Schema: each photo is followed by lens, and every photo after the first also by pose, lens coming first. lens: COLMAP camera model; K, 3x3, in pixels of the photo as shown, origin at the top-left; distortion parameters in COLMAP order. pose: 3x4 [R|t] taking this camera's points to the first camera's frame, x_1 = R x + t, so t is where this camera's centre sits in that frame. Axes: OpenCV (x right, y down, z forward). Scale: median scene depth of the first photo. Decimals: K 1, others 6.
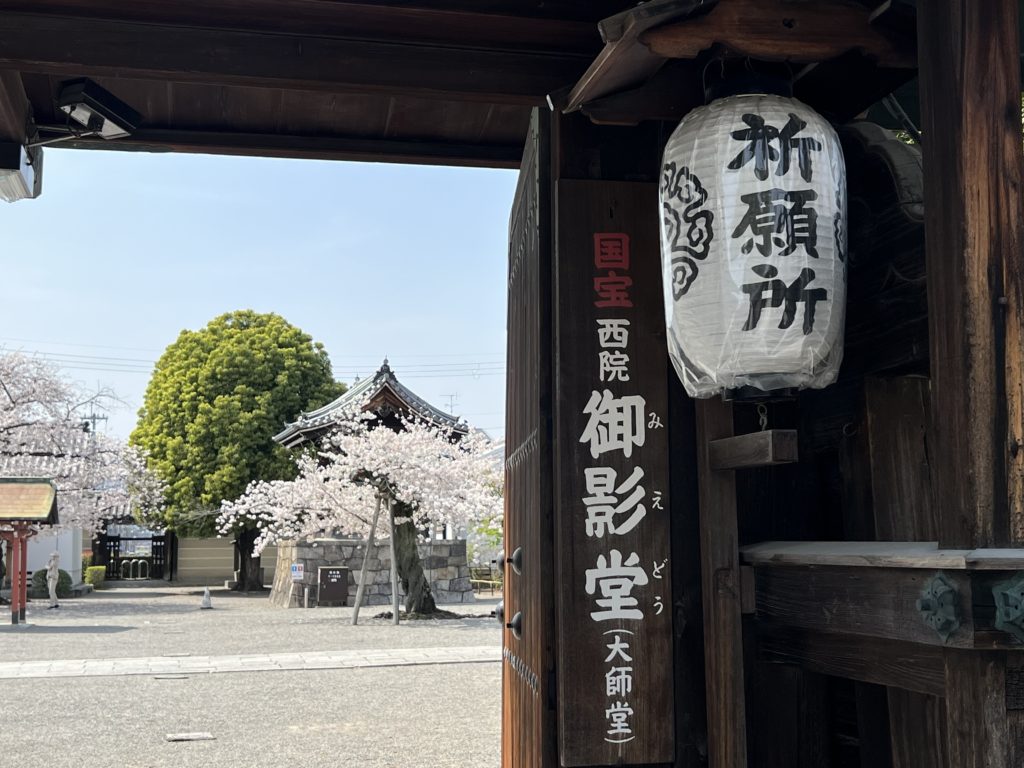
lens RADIAL K [[1409.0, 0, 512.0], [0, 1409.0, 384.0], [0, 0, 1]] dist [0.185476, -0.643089]
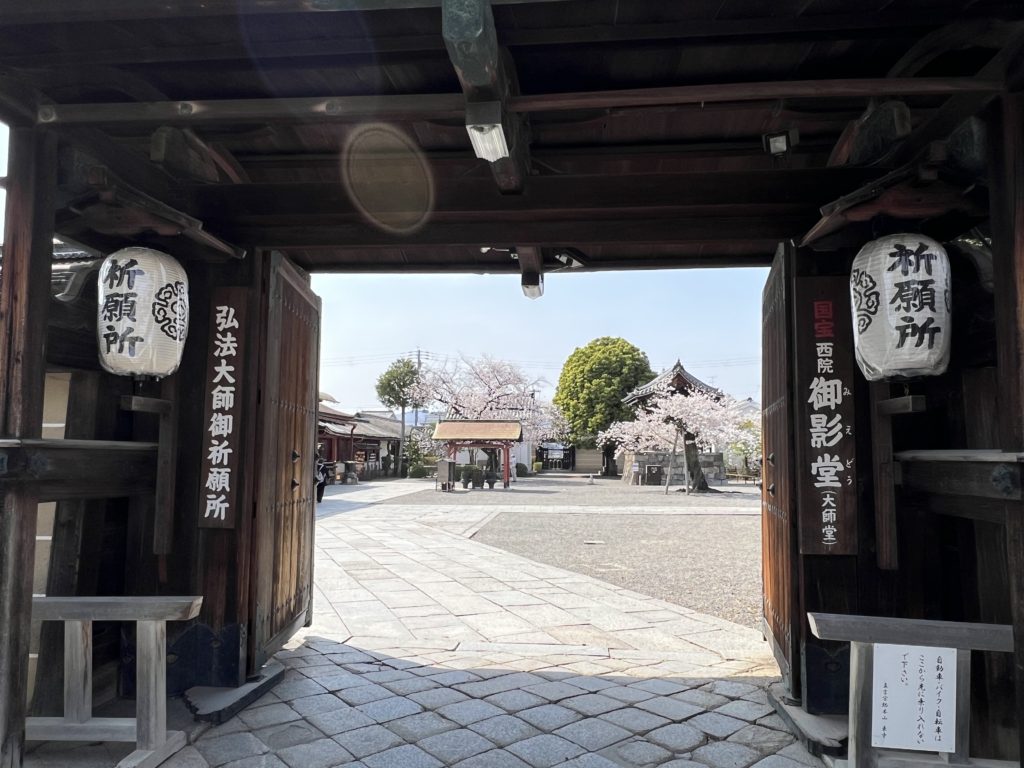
lens RADIAL K [[722.6, 0, 513.5], [0, 722.6, 393.6], [0, 0, 1]] dist [-0.003518, -0.003737]
pose [[0.952316, -0.011833, -0.304883, -0.040649], [0.020702, 0.999451, 0.025875, -0.008385], [0.304409, -0.030953, 0.952038, -0.150058]]
